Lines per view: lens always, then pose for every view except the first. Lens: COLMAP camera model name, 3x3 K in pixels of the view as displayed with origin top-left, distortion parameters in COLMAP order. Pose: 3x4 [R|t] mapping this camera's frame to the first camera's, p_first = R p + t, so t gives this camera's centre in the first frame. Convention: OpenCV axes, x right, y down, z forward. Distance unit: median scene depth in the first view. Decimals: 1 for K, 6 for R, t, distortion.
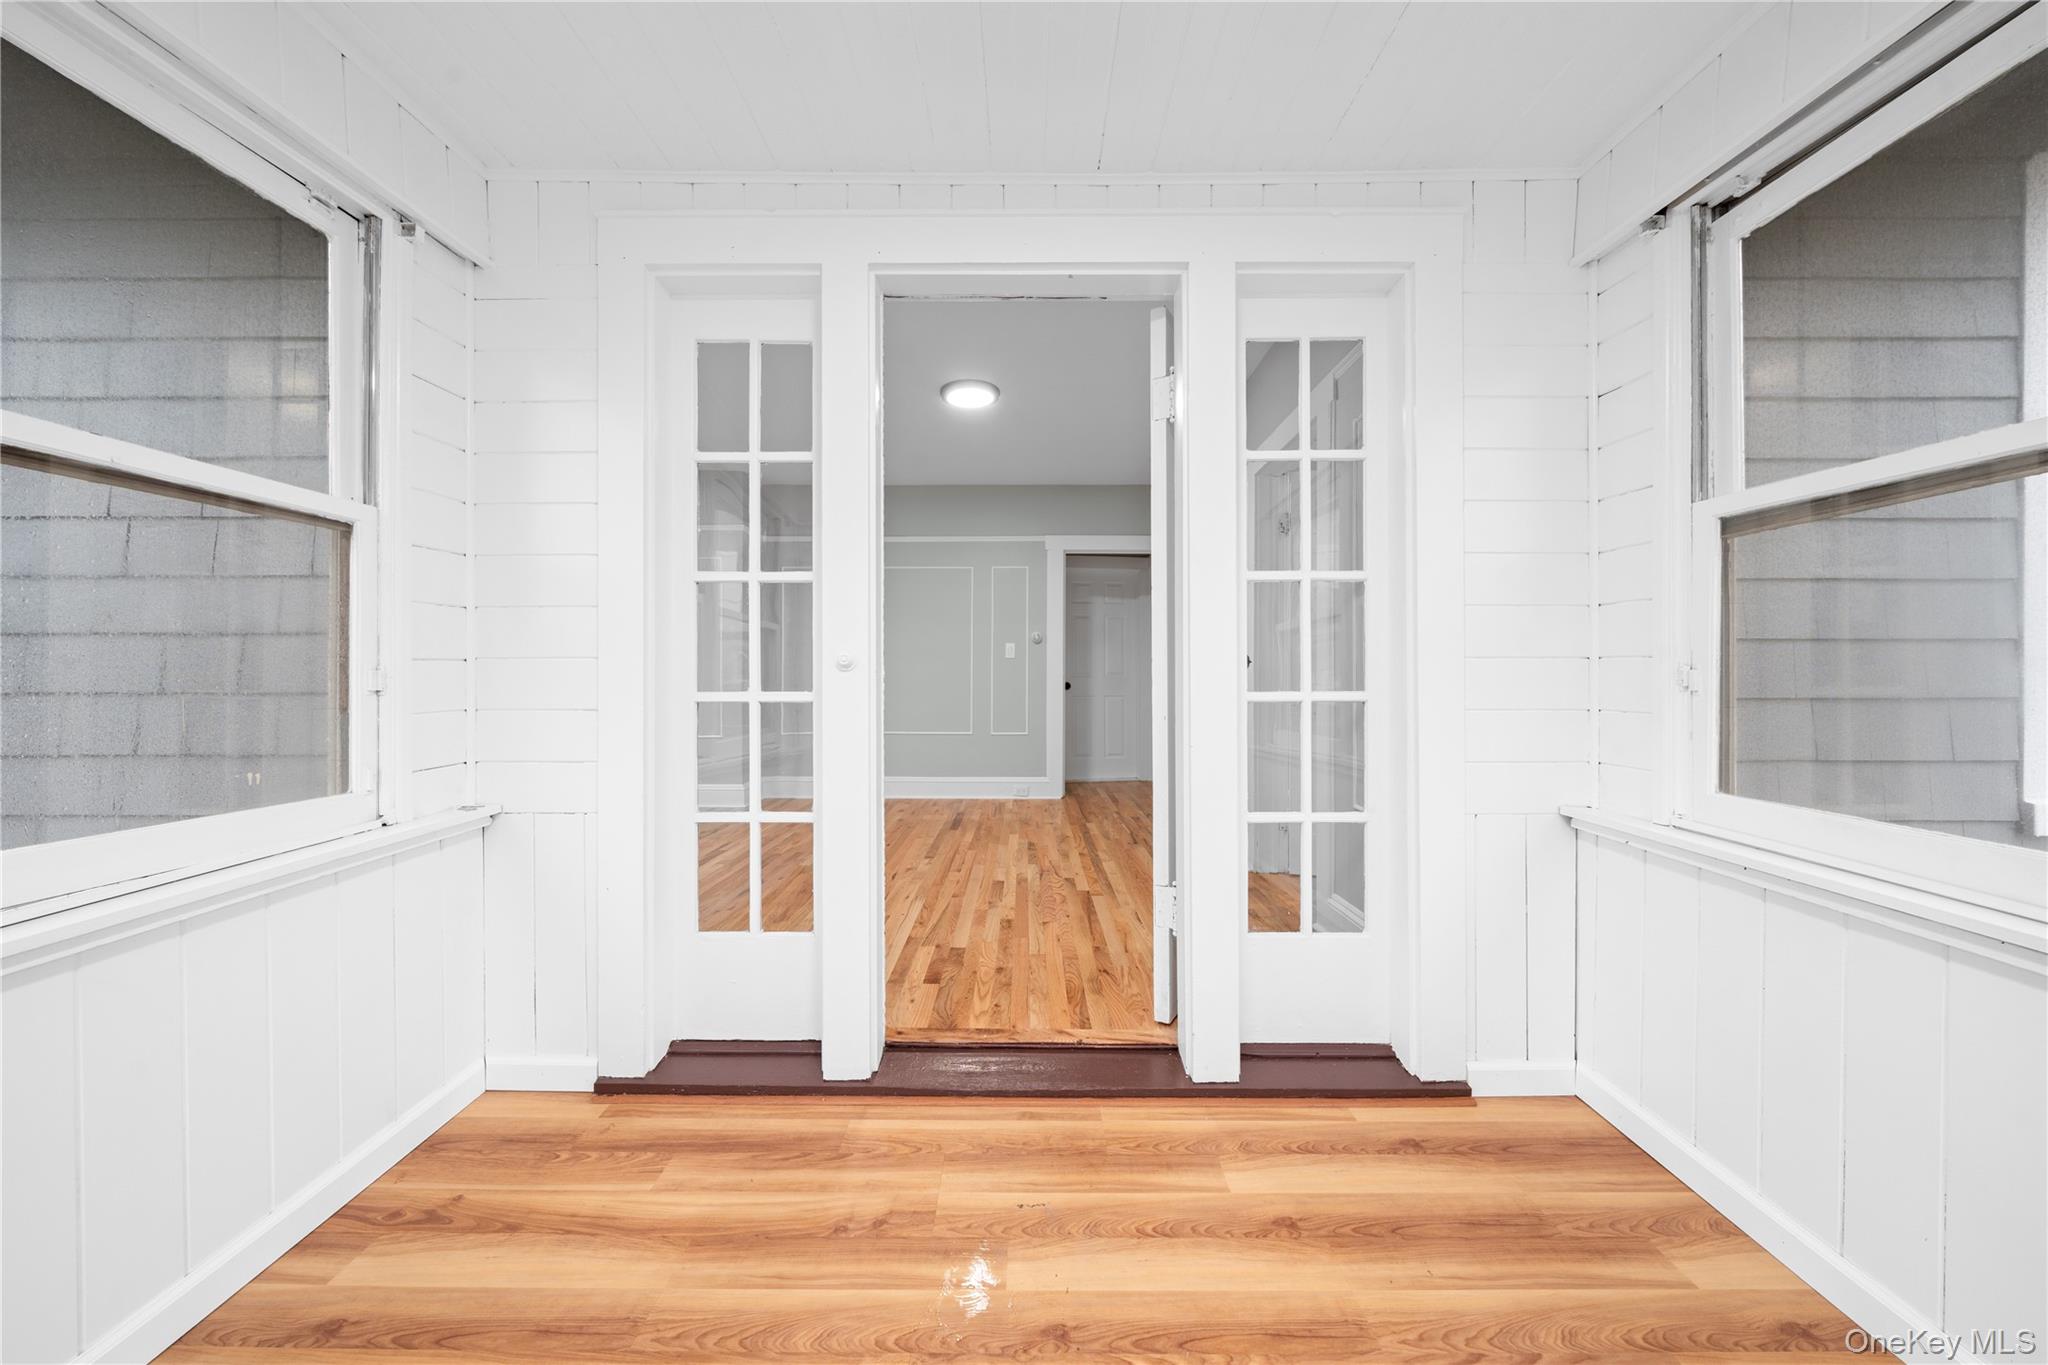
lens RADIAL K [[694.0, 0, 1029.1], [0, 694.0, 678.5], [0, 0, 1]] dist [-0.000332, -0.000554]
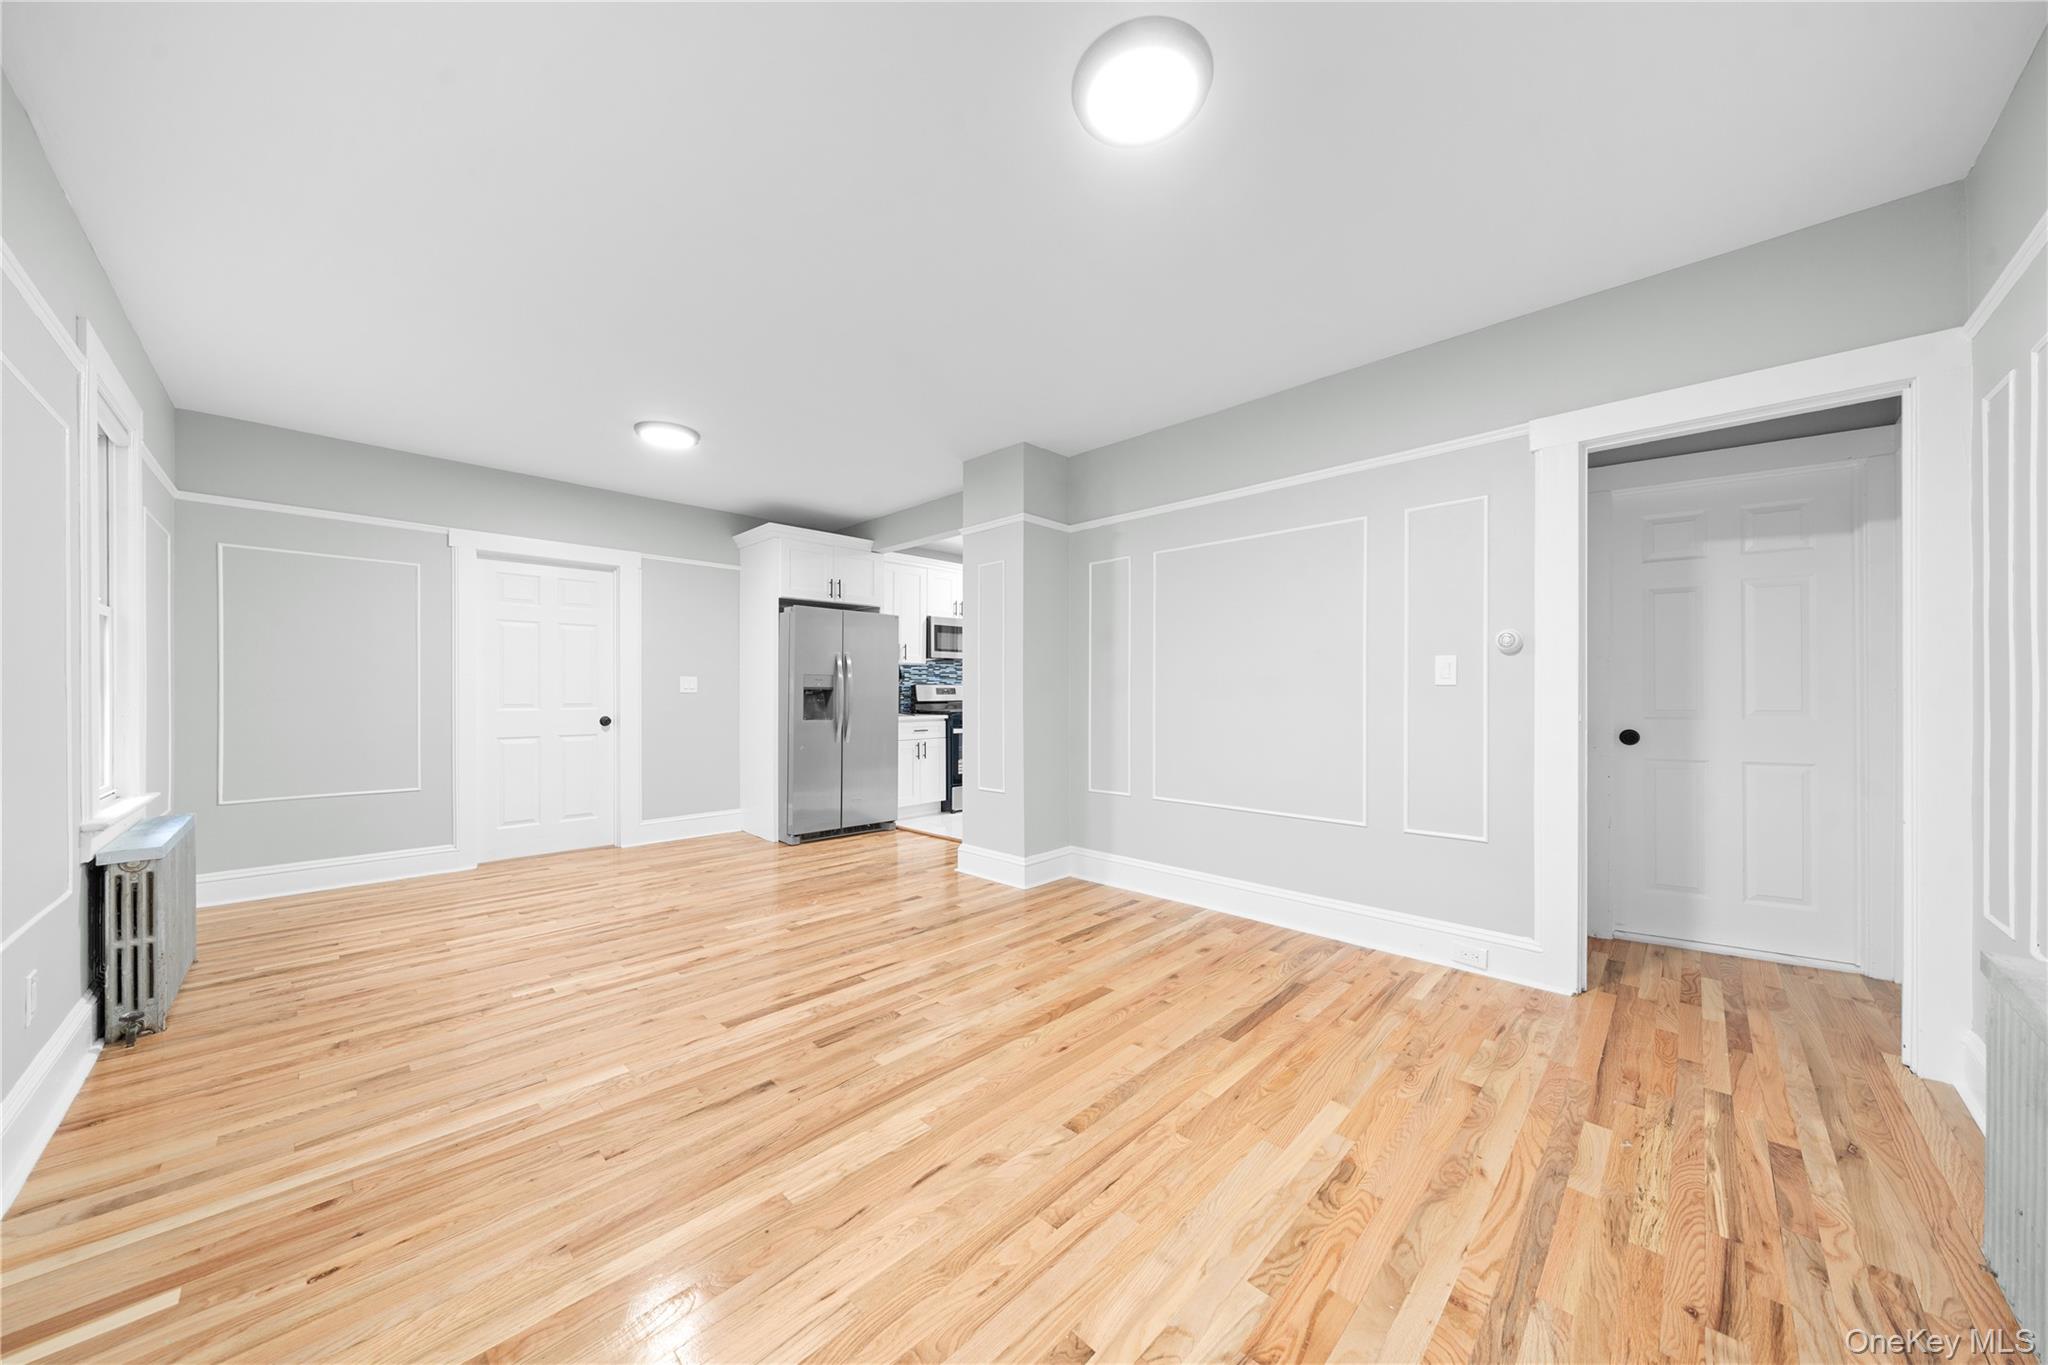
lens RADIAL K [[694.0, 0, 1023.8], [0, 694.0, 694.1], [0, 0, 1]] dist [-0.000332, -0.000554]
pose [[0.713982, 0.002449, -0.700160, 0.107877], [0.000833, 0.999990, 0.004347, -0.025512], [0.700163, -0.003687, 0.713973, 0.427414]]
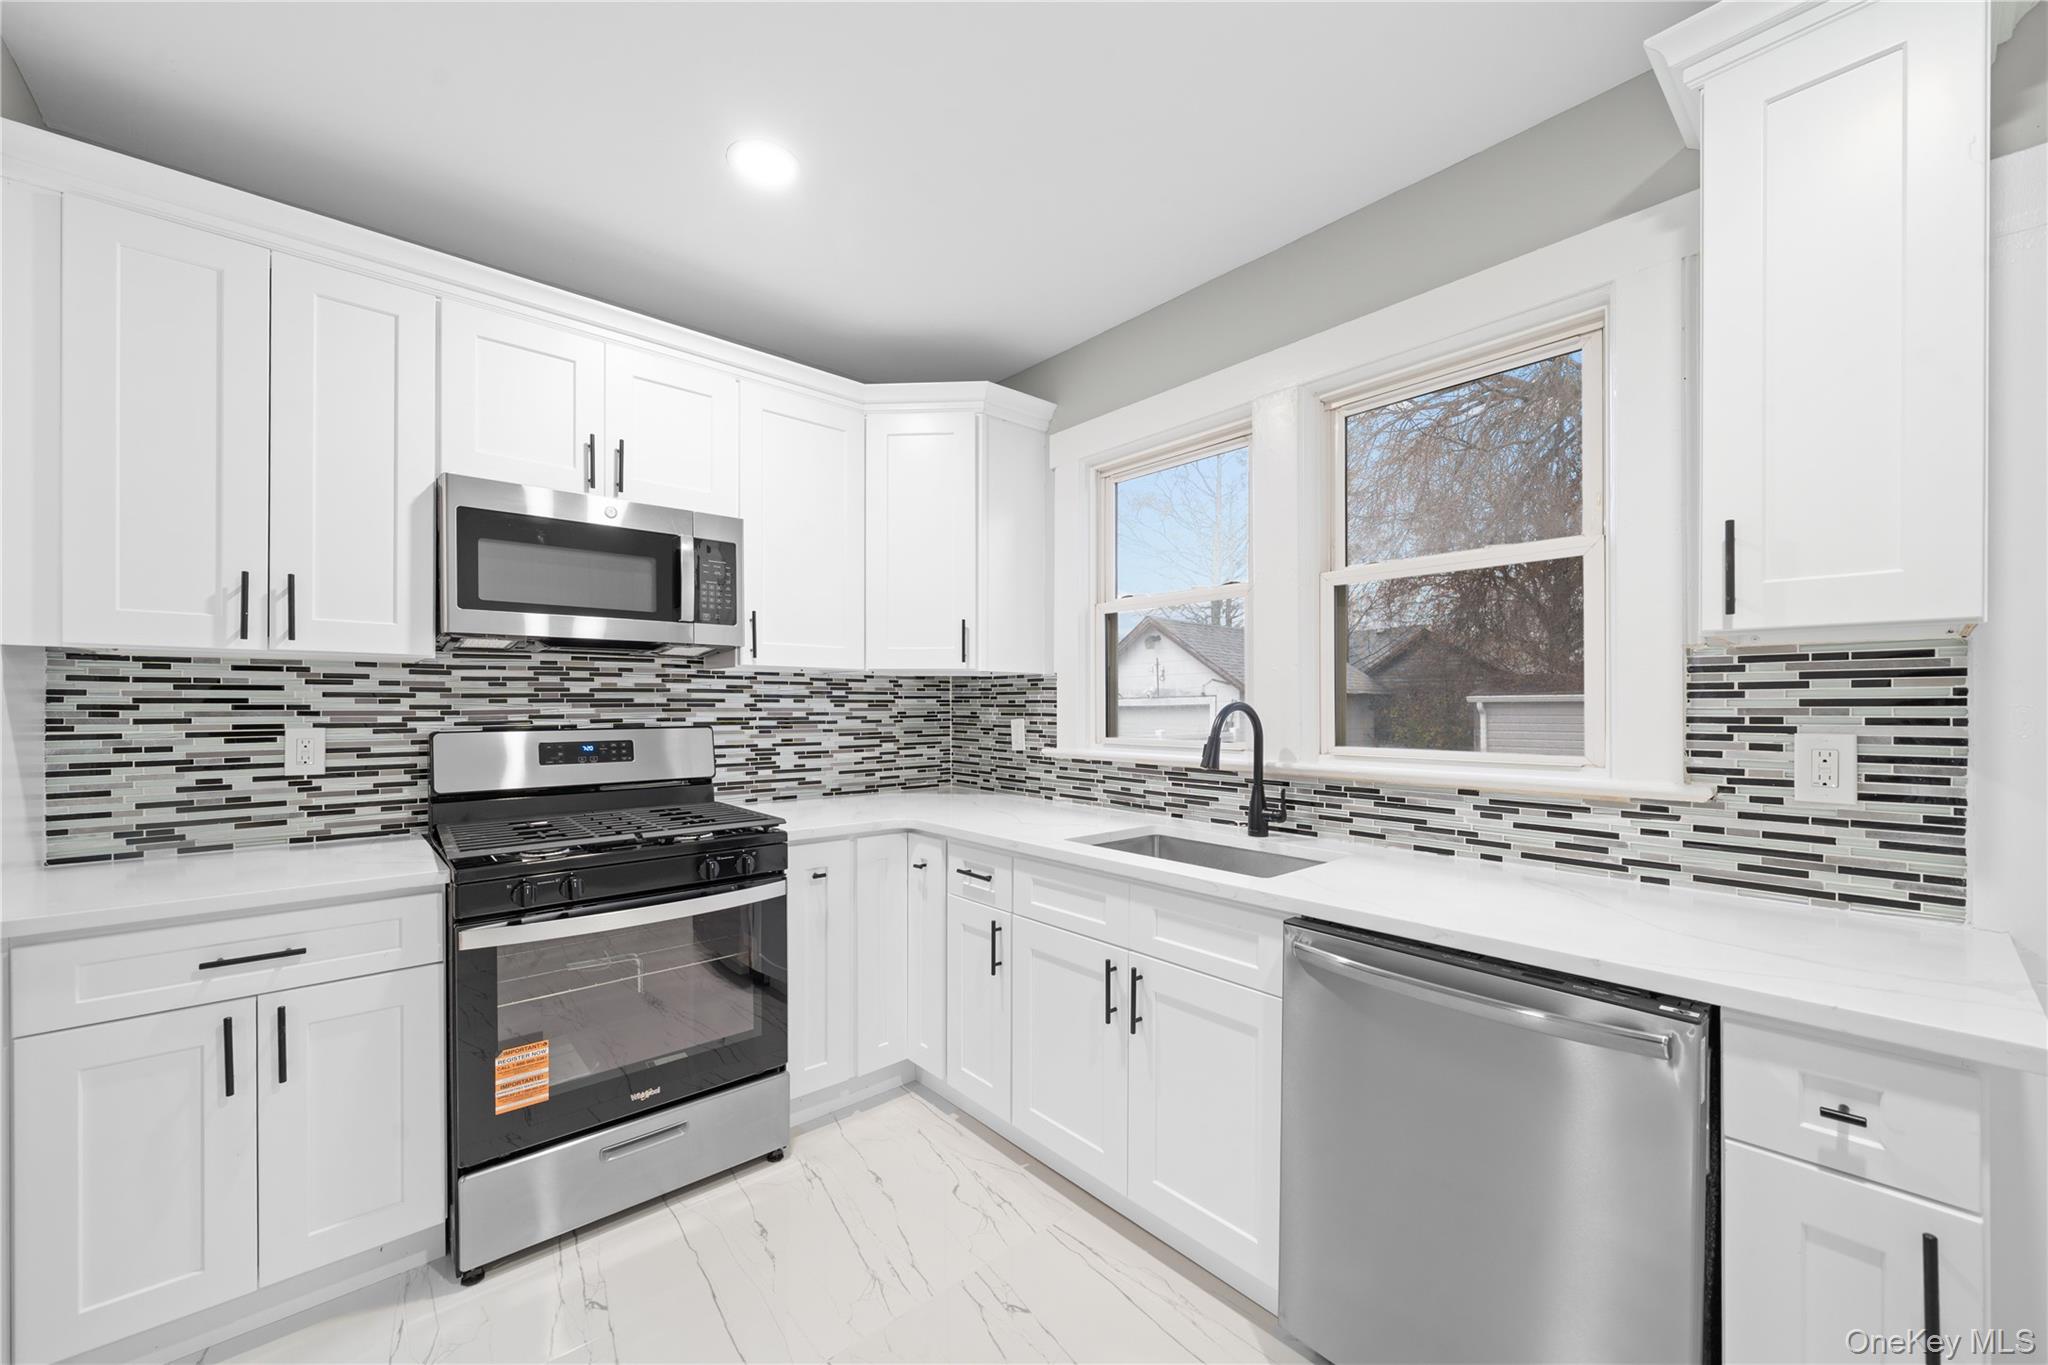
lens RADIAL K [[771.6, 0, 1023.4], [0, 771.6, 703.4], [0, 0, 1]] dist [-0.002832, 0.000801]
pose [[0.658863, 0.002400, -0.752259, -0.397798], [-0.001131, 0.999997, 0.002200, -0.052066], [0.752262, -0.000599, 0.658864, 1.117561]]
